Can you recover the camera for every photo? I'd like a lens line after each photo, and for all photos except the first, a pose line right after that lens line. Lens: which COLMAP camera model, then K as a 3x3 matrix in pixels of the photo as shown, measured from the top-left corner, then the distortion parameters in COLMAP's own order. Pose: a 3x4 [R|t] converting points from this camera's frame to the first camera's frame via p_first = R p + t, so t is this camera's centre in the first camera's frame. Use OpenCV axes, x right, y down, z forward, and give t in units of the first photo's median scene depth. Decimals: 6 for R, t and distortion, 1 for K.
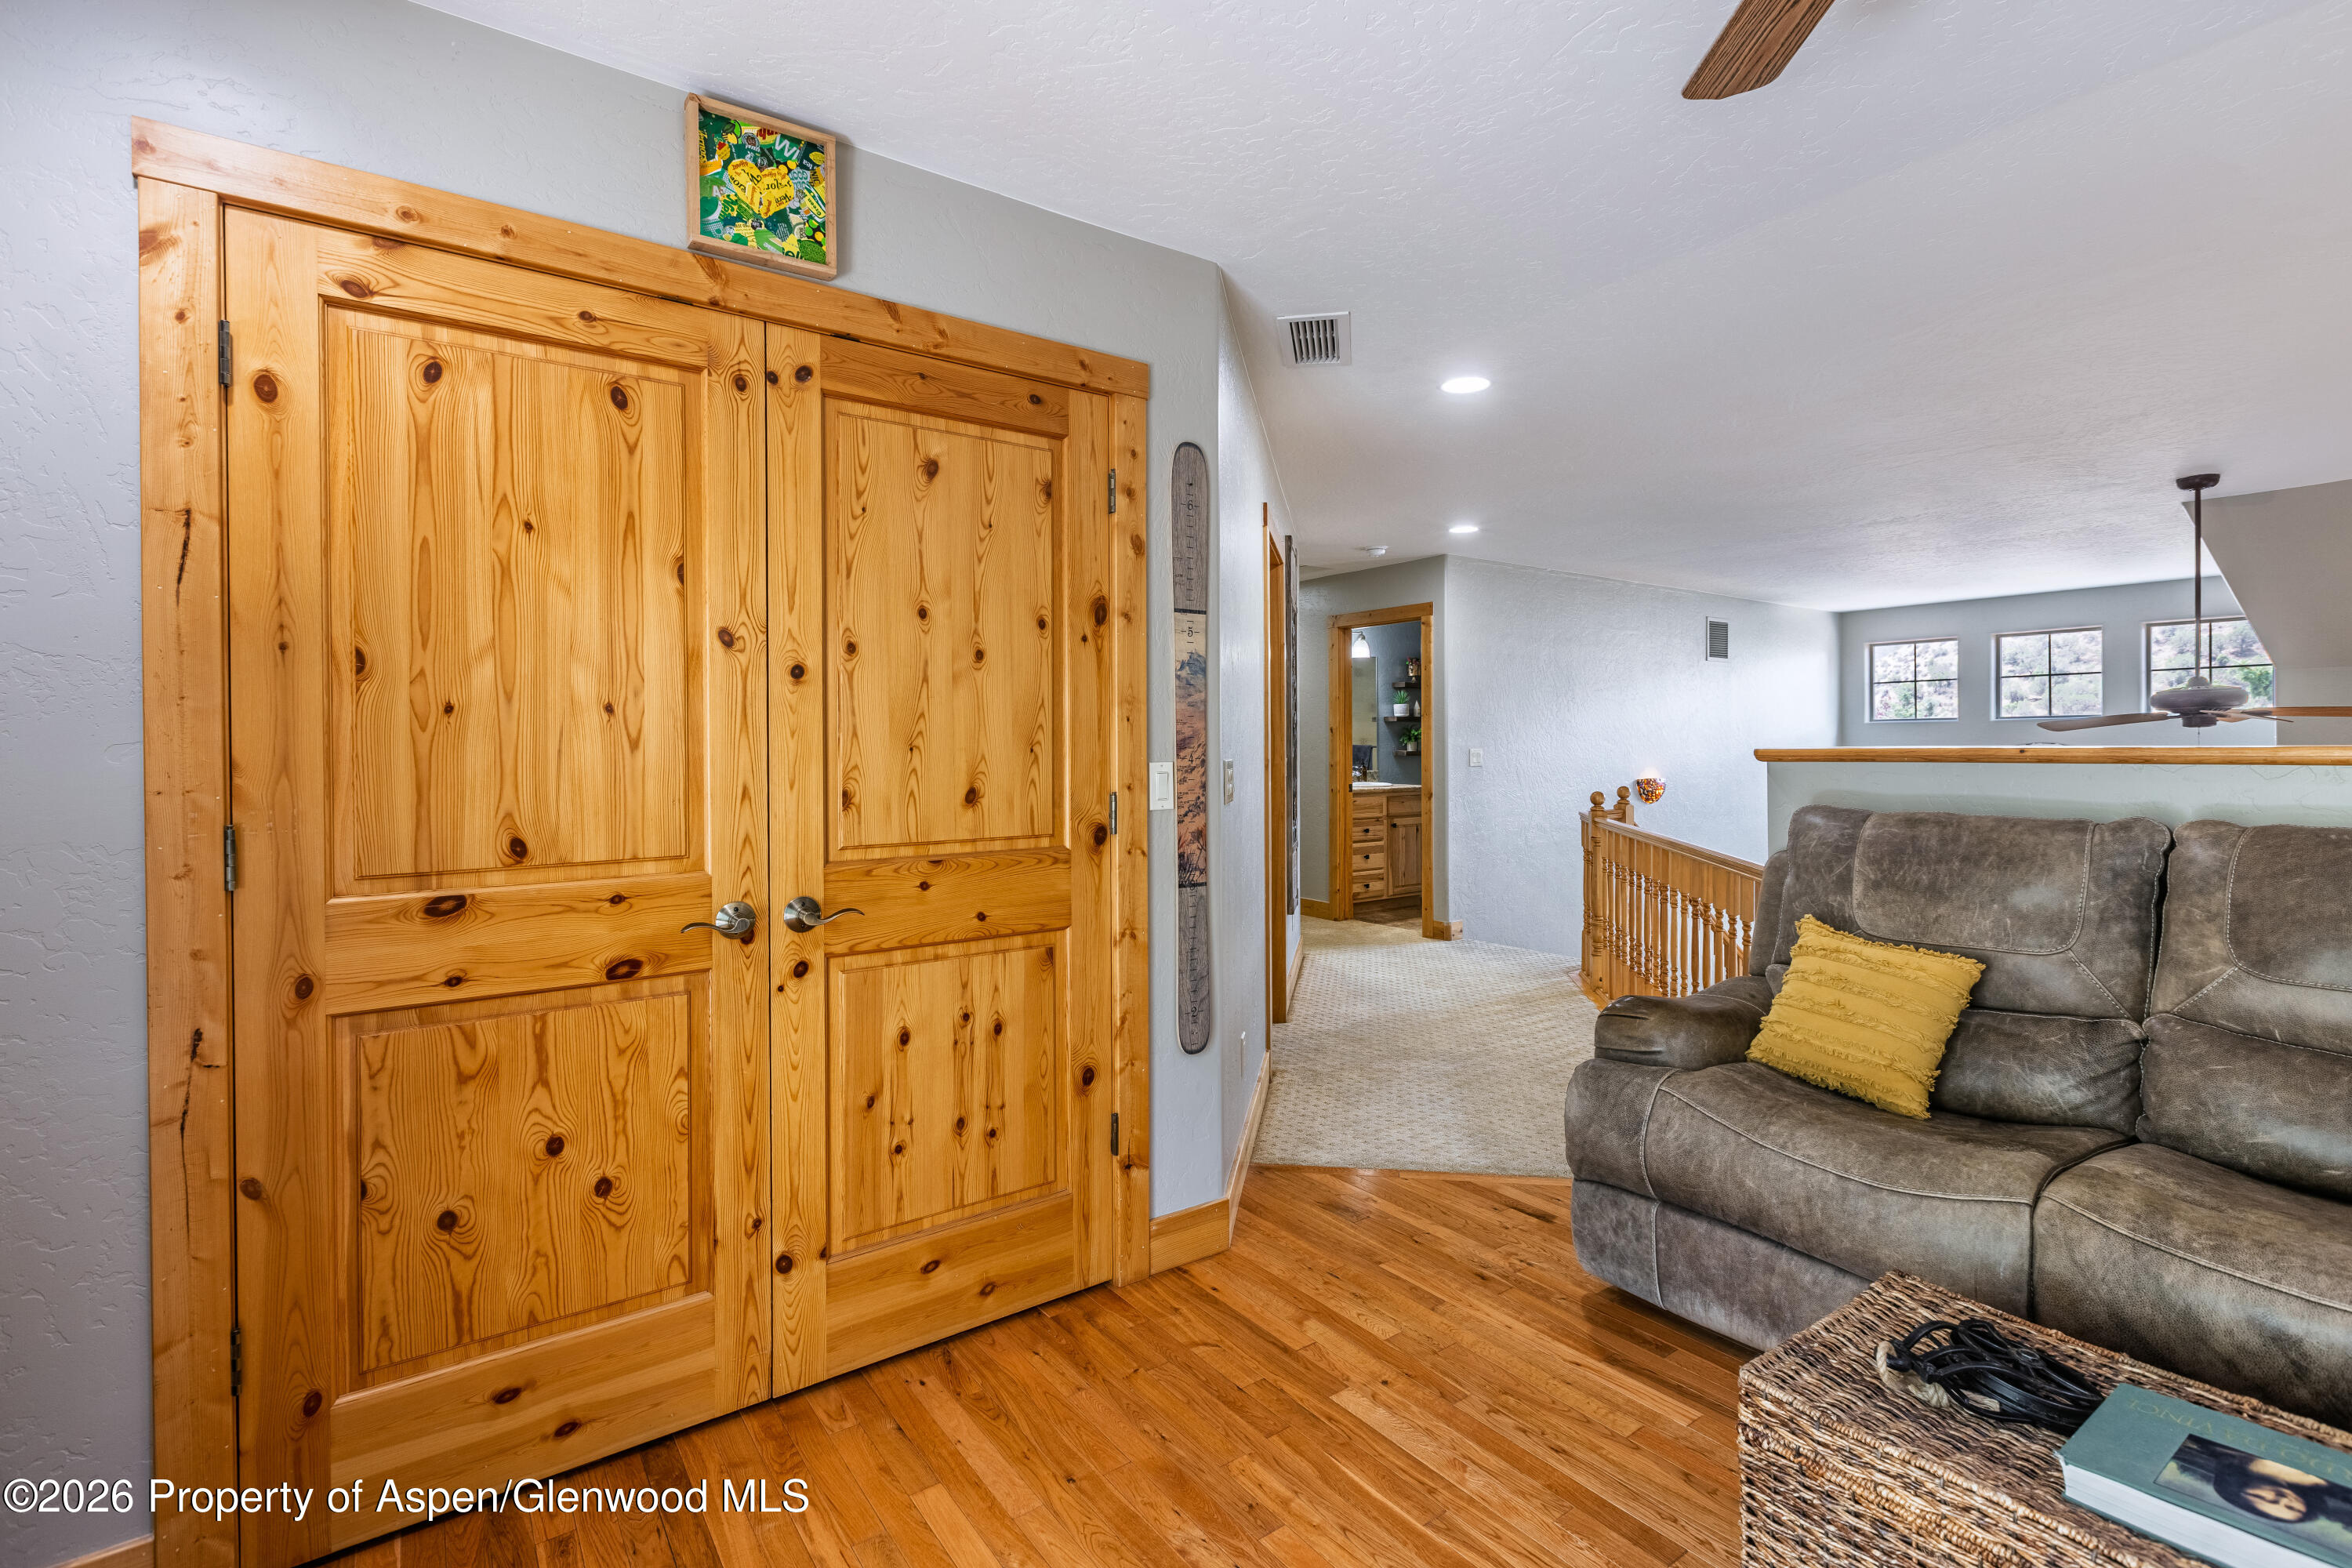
lens RADIAL K [[1077.5, 0, 1183.2], [0, 1077.5, 751.9], [0, 0, 1]] dist [0.000394, 0.000361]
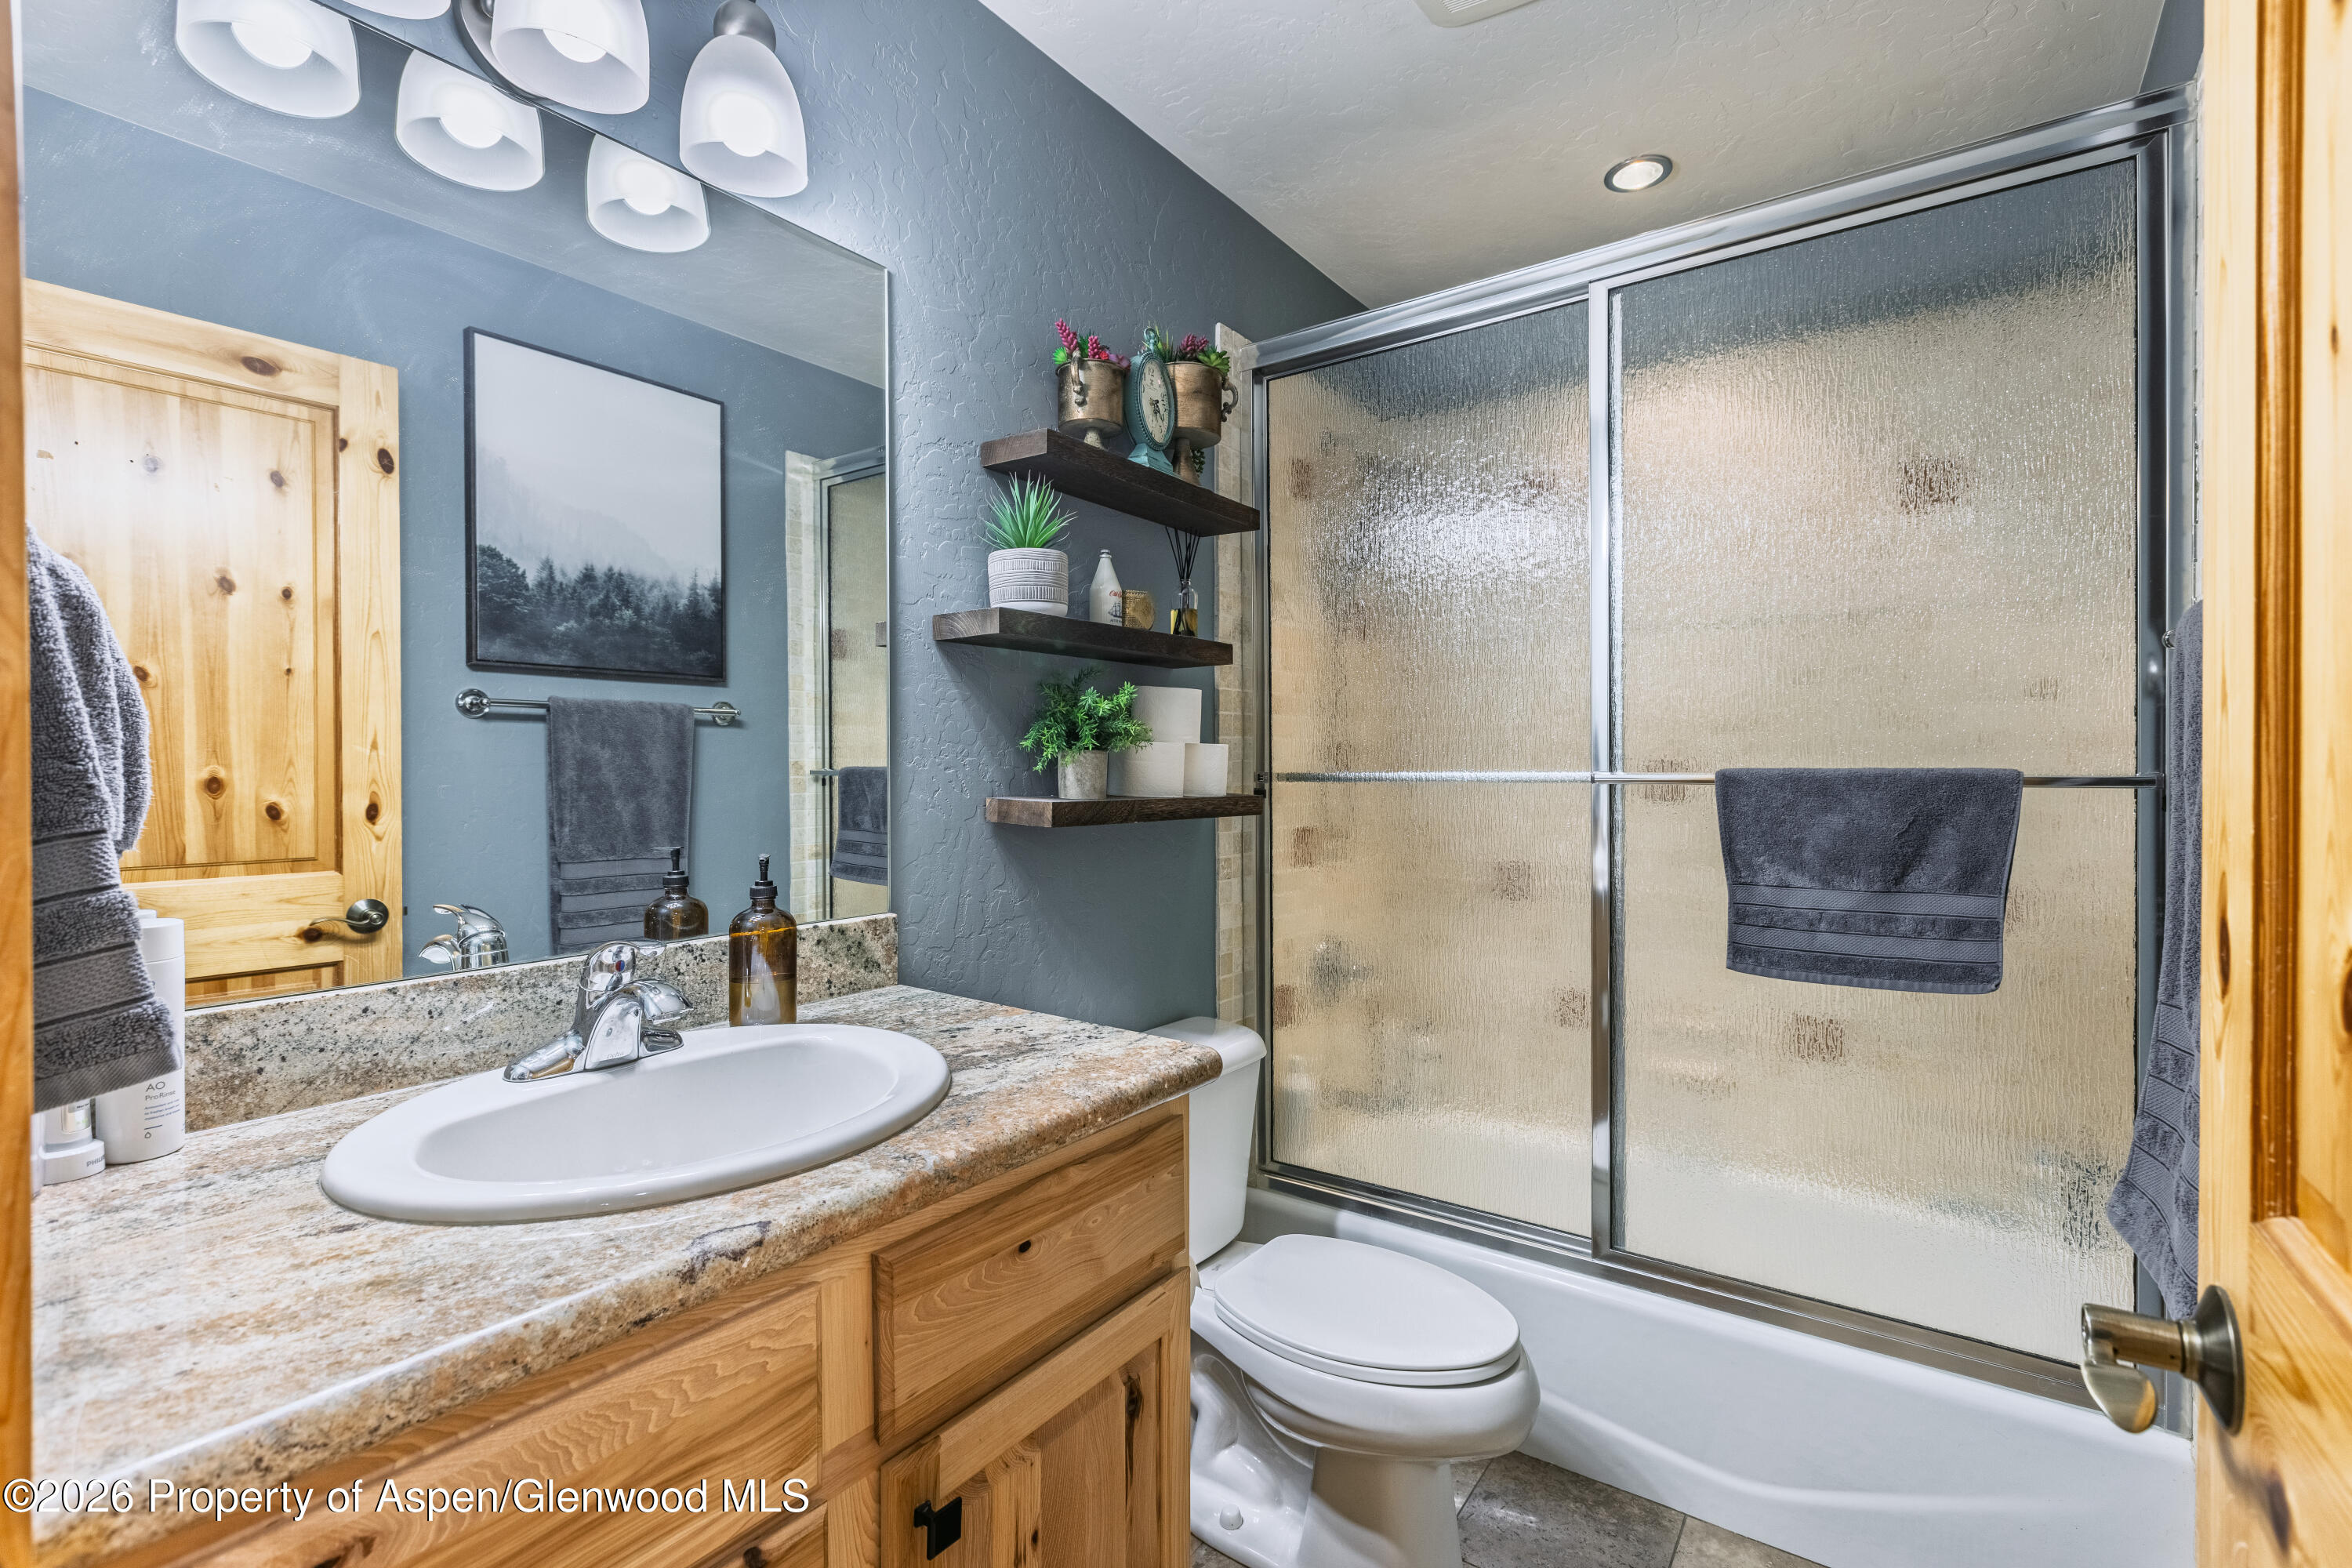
lens RADIAL K [[1061.3, 0, 1184.2], [0, 1061.3, 766.5], [0, 0, 1]] dist [0.000477, -0.000584]
pose [[0.946976, 0.004499, 0.321274, 0.192705], [-0.003574, 0.999988, -0.003469, -0.006945], [-0.321286, 0.002137, 0.946980, 0.931206]]
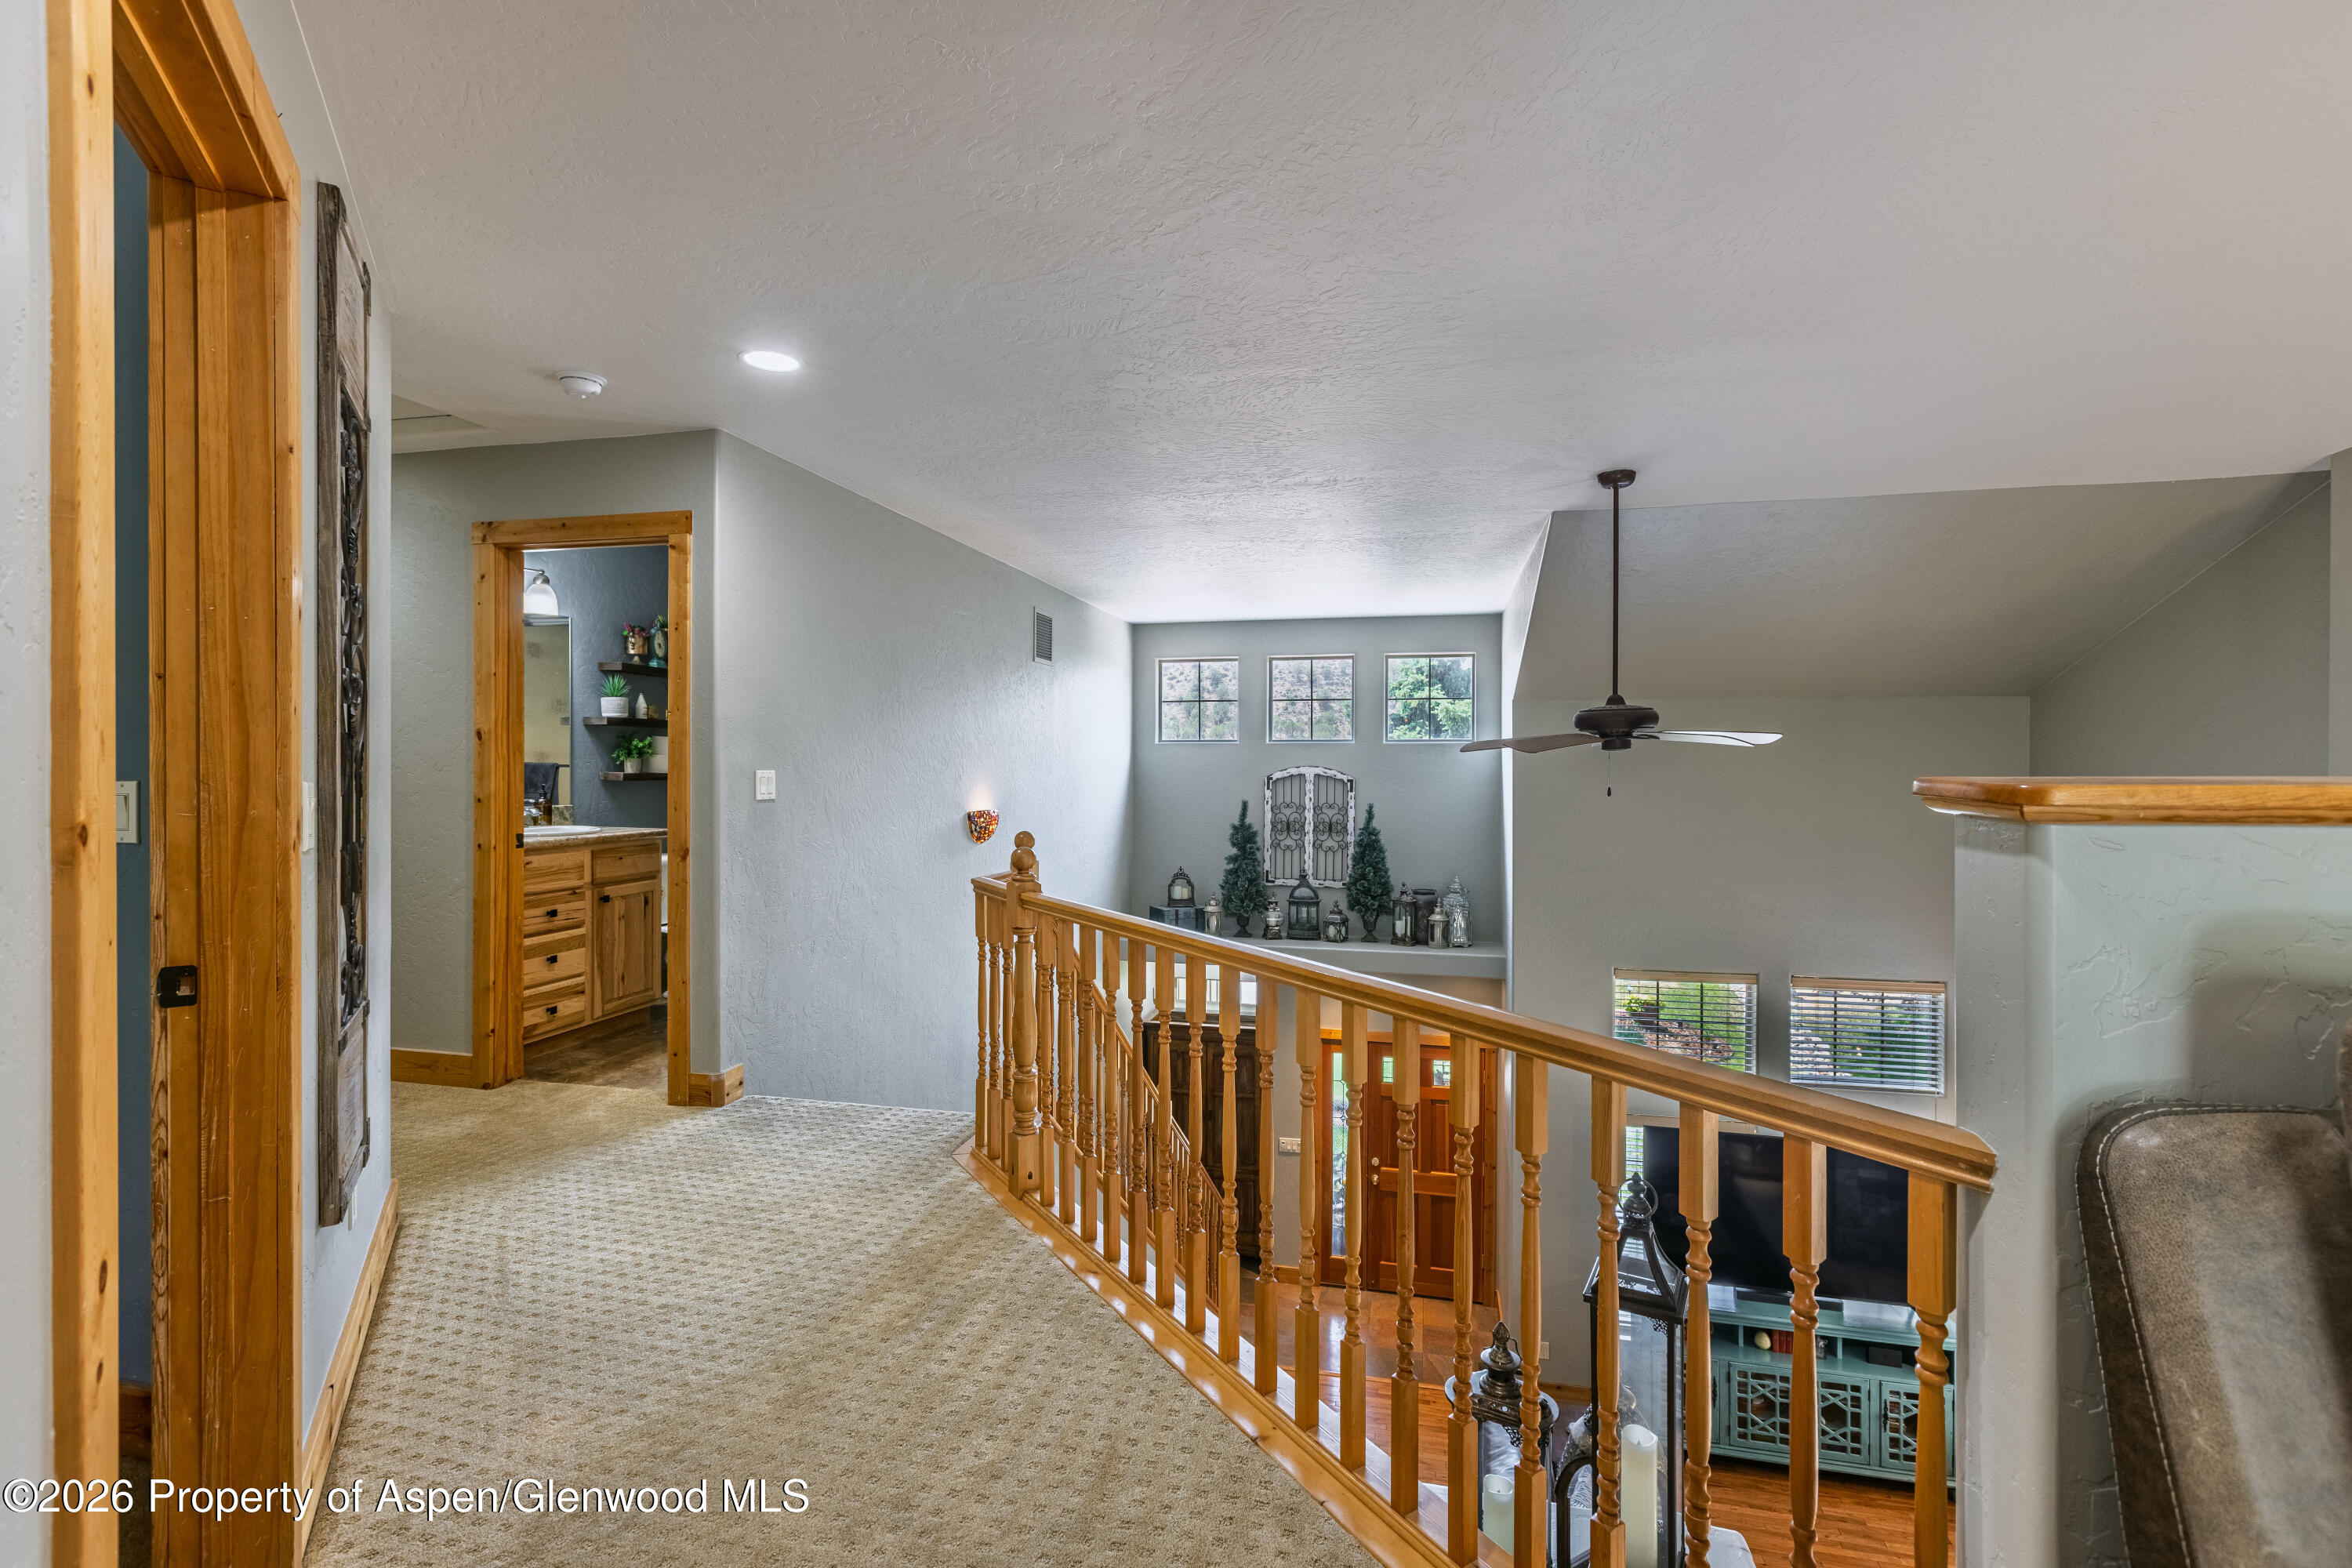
lens RADIAL K [[1061.3, 0, 1184.2], [0, 1061.3, 766.5], [0, 0, 1]] dist [0.000477, -0.000584]
pose [[0.754209, 0.005629, 0.656611, 0.054408], [-0.002776, 0.999982, -0.005385, -0.002330], [-0.656629, 0.002238, 0.754211, 0.365115]]
